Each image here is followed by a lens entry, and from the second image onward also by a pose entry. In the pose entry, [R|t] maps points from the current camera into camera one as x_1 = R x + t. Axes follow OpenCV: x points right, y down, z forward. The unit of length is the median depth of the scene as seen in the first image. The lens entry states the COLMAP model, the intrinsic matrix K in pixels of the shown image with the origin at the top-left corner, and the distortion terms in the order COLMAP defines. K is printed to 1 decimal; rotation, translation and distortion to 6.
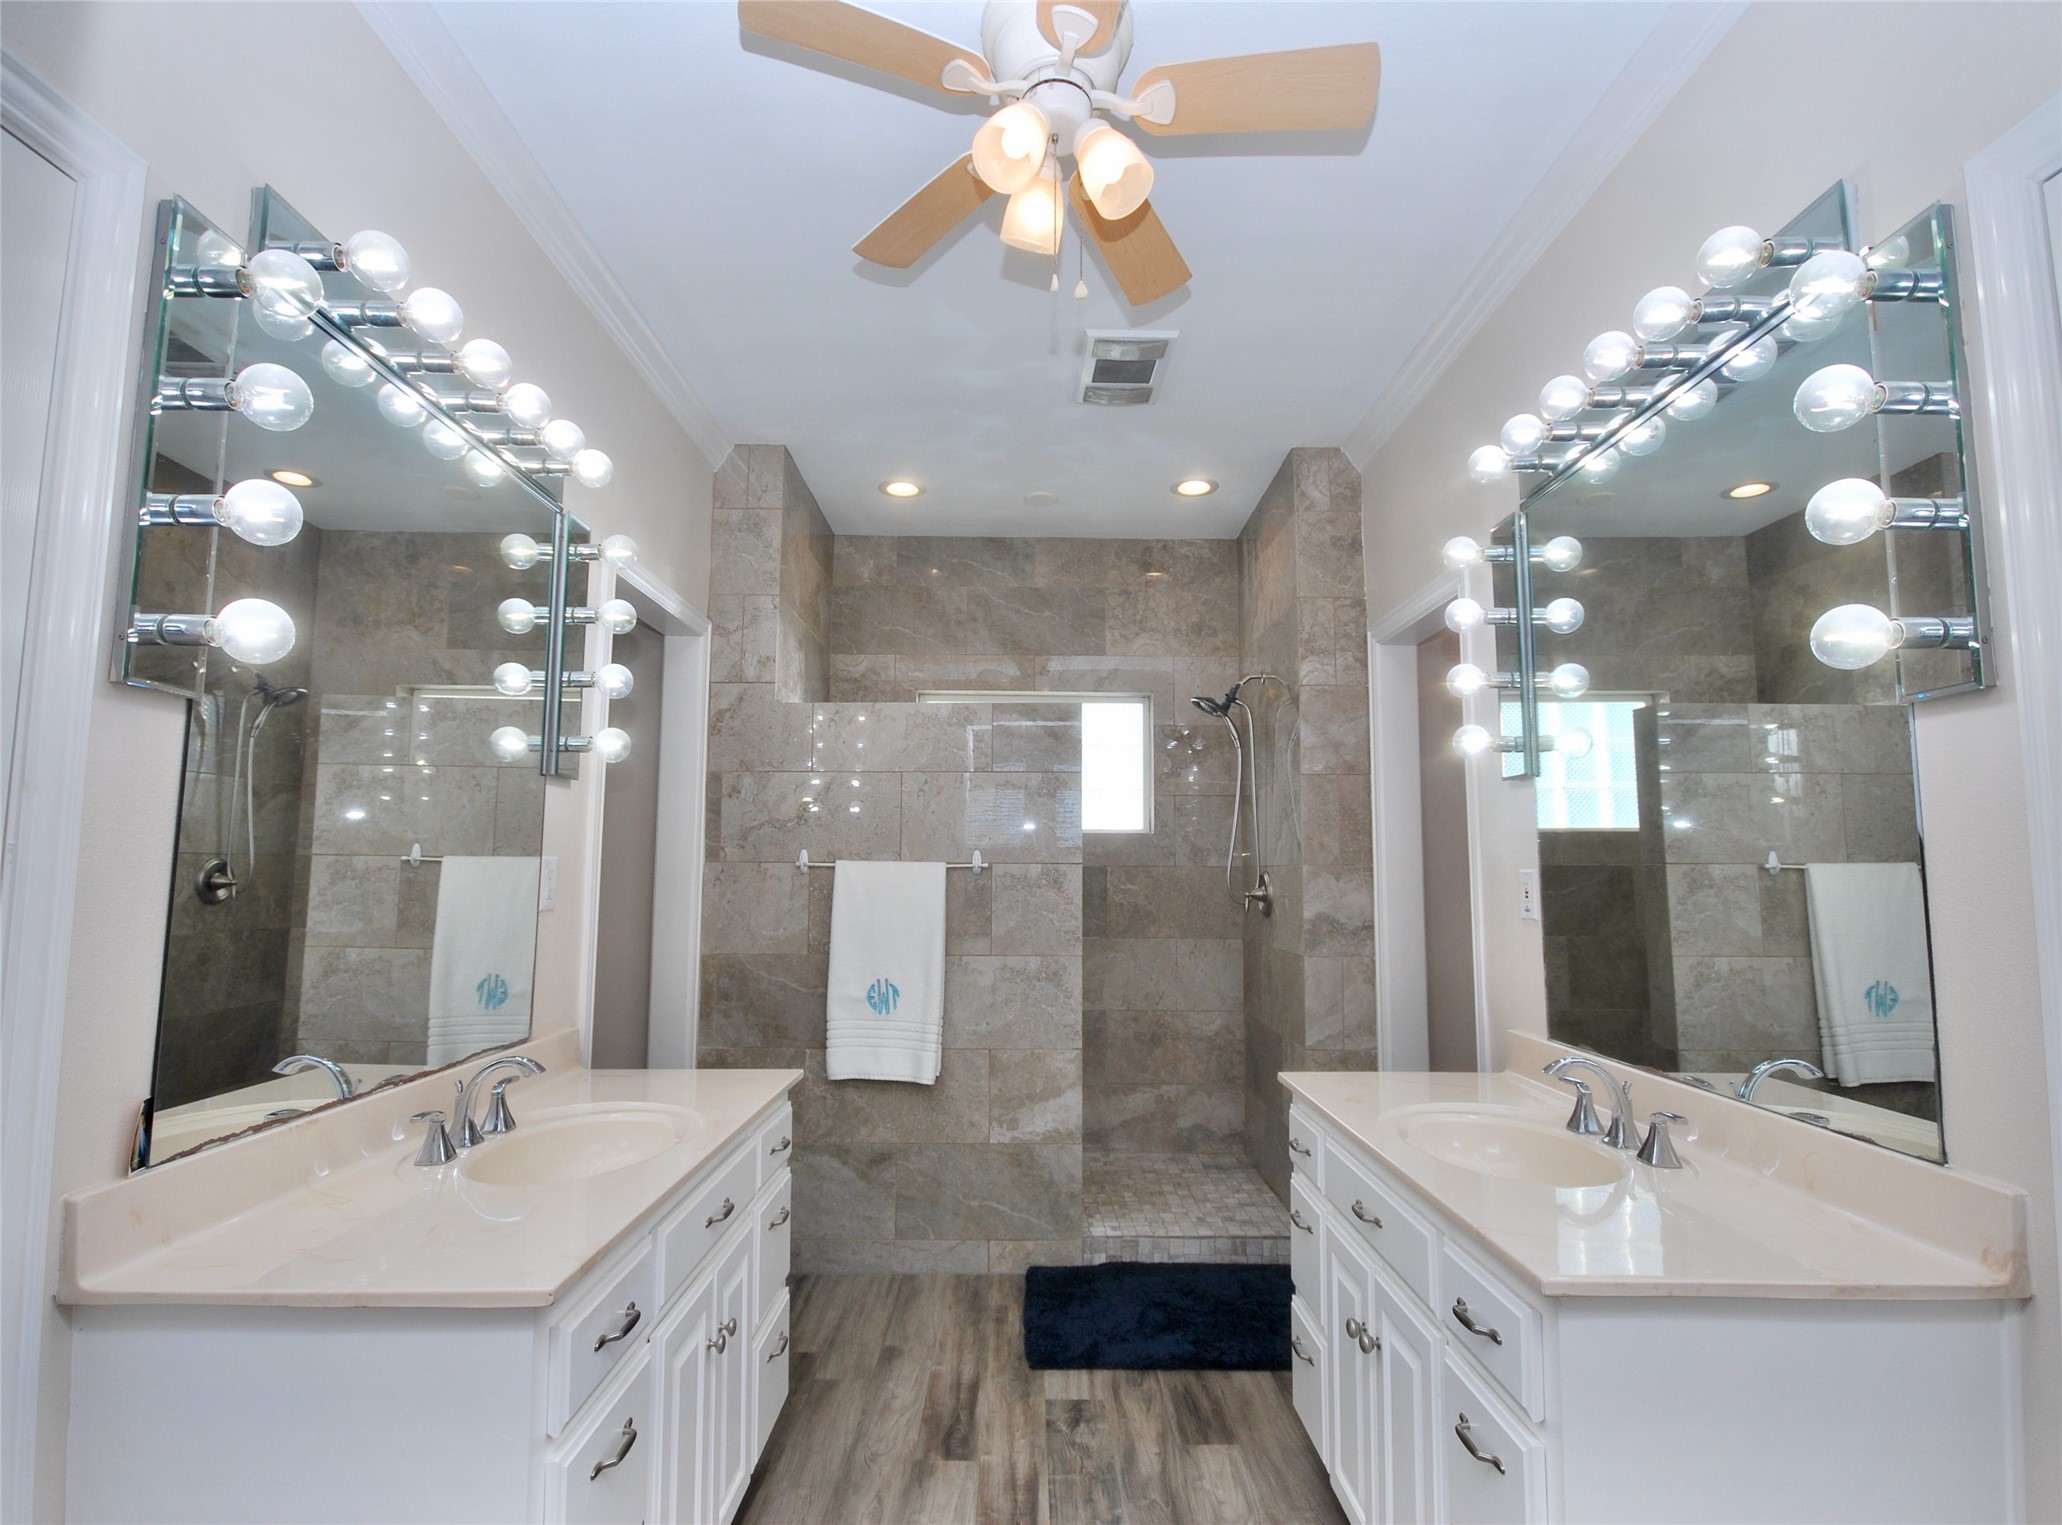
lens RADIAL K [[1017.9, 0, 1025.6], [0, 1017.9, 766.4], [0, 0, 1]] dist [-0.002402, 0.001646]
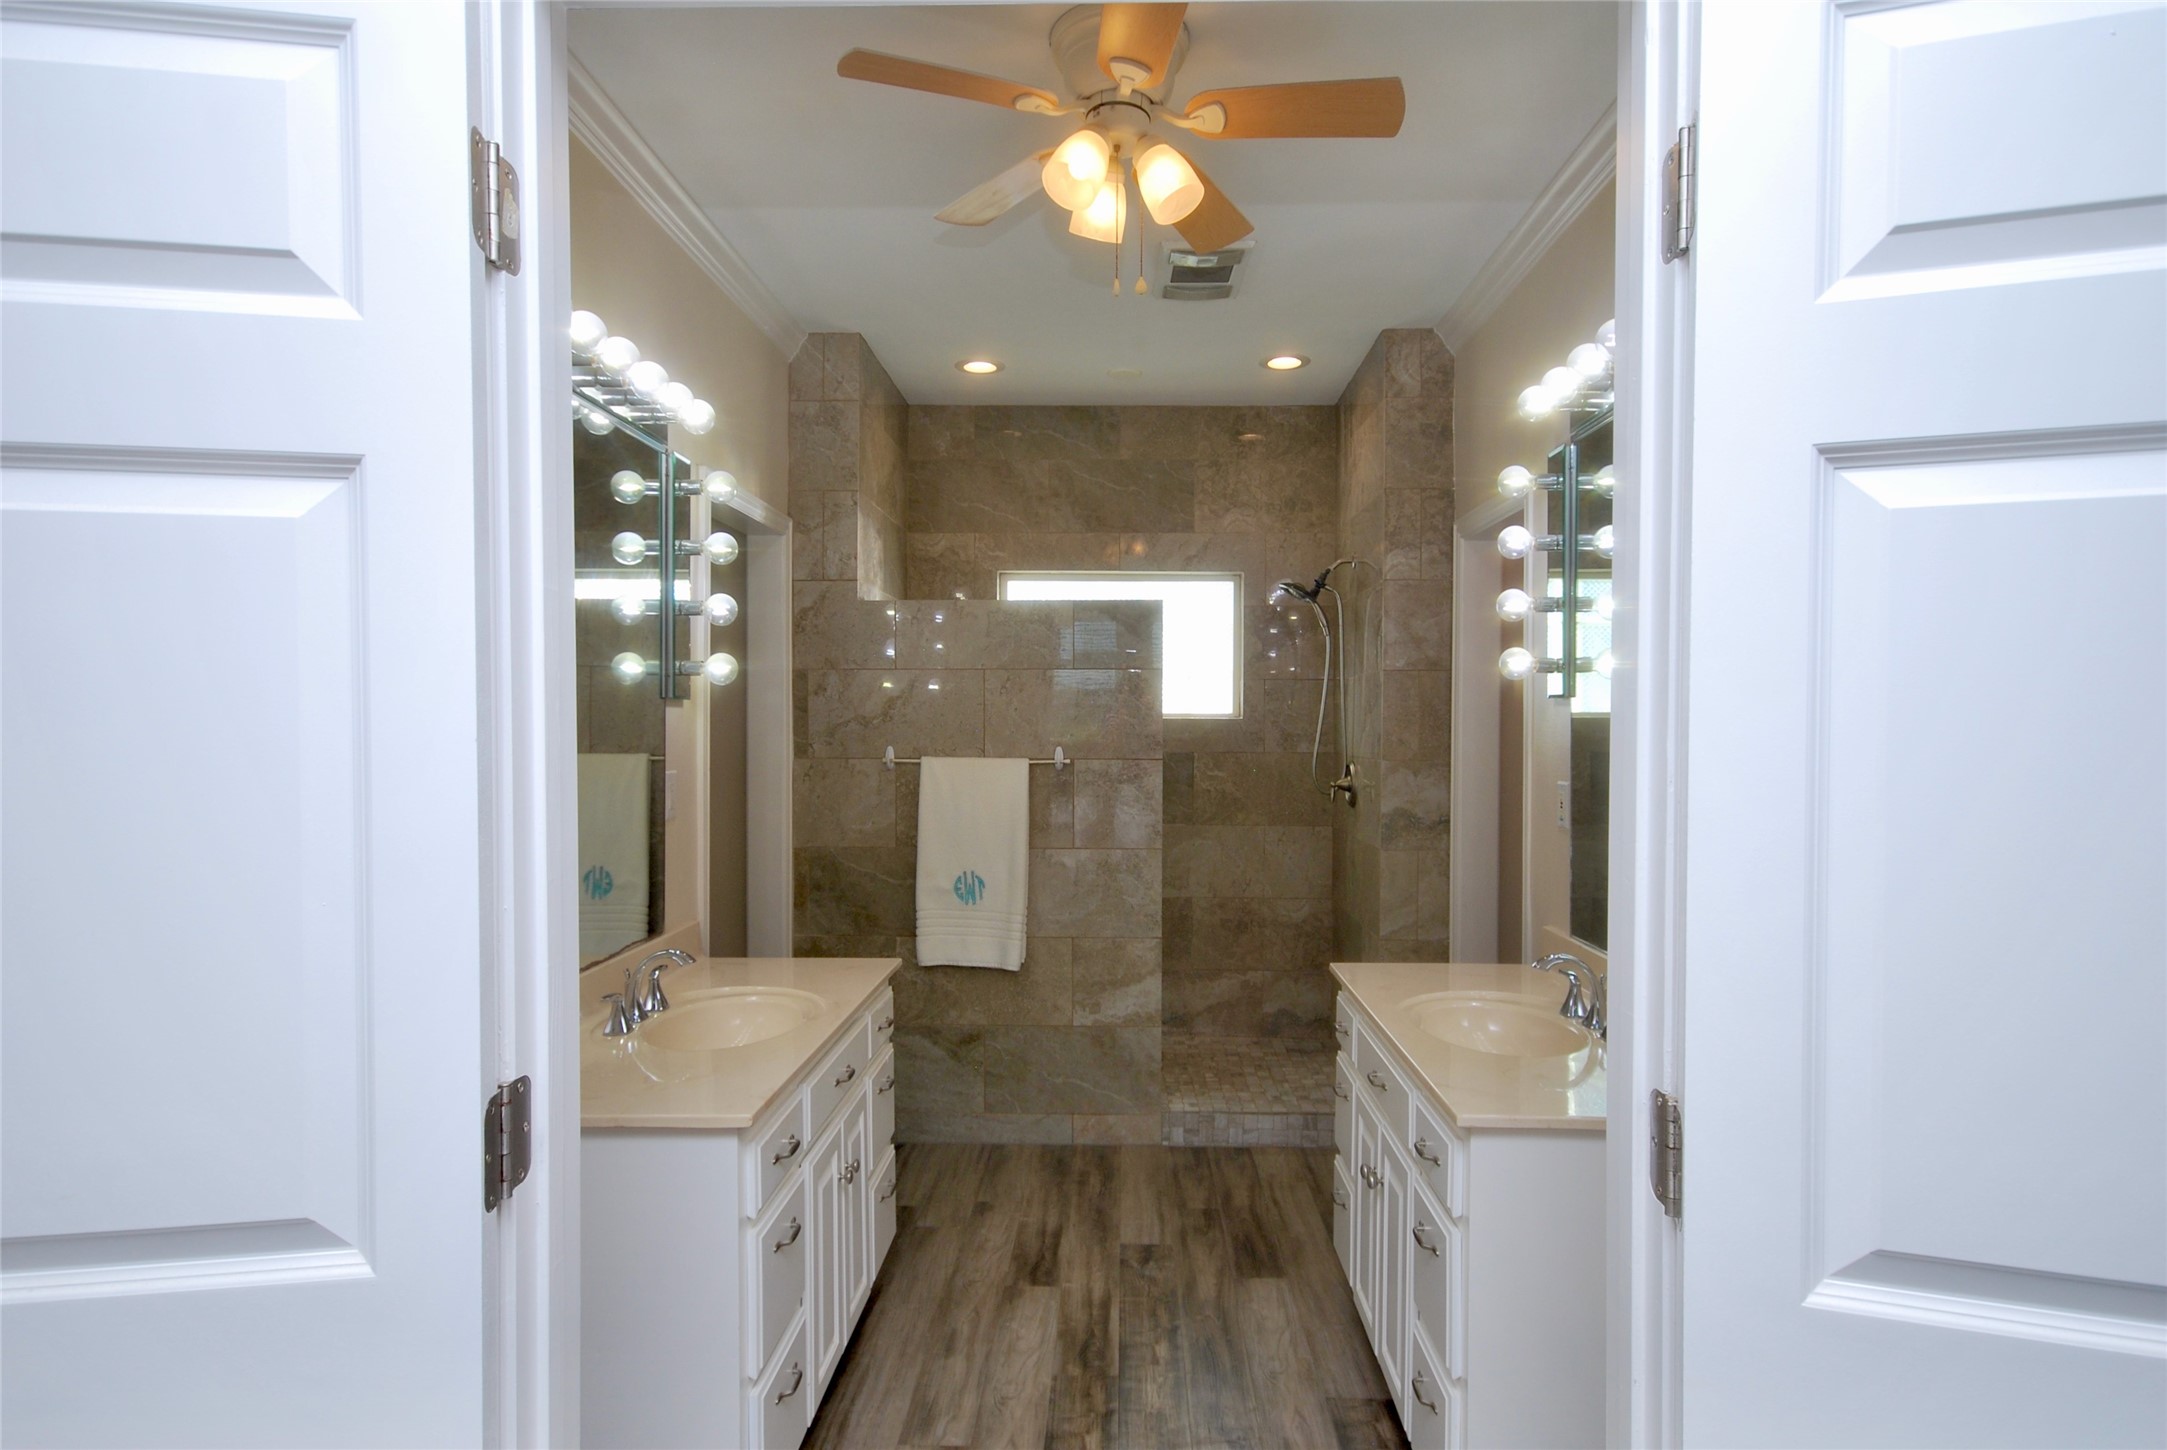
lens RADIAL K [[1192.8, 0, 1086.1], [0, 1192.8, 726.6], [0, 0, 1]] dist [0.003365, -0.000476]
pose [[0.999472, -0.002080, -0.032425, 0.018329], [0.005454, 0.994529, 0.104323, -0.062903], [0.032030, -0.104444, 0.994015, -0.186123]]
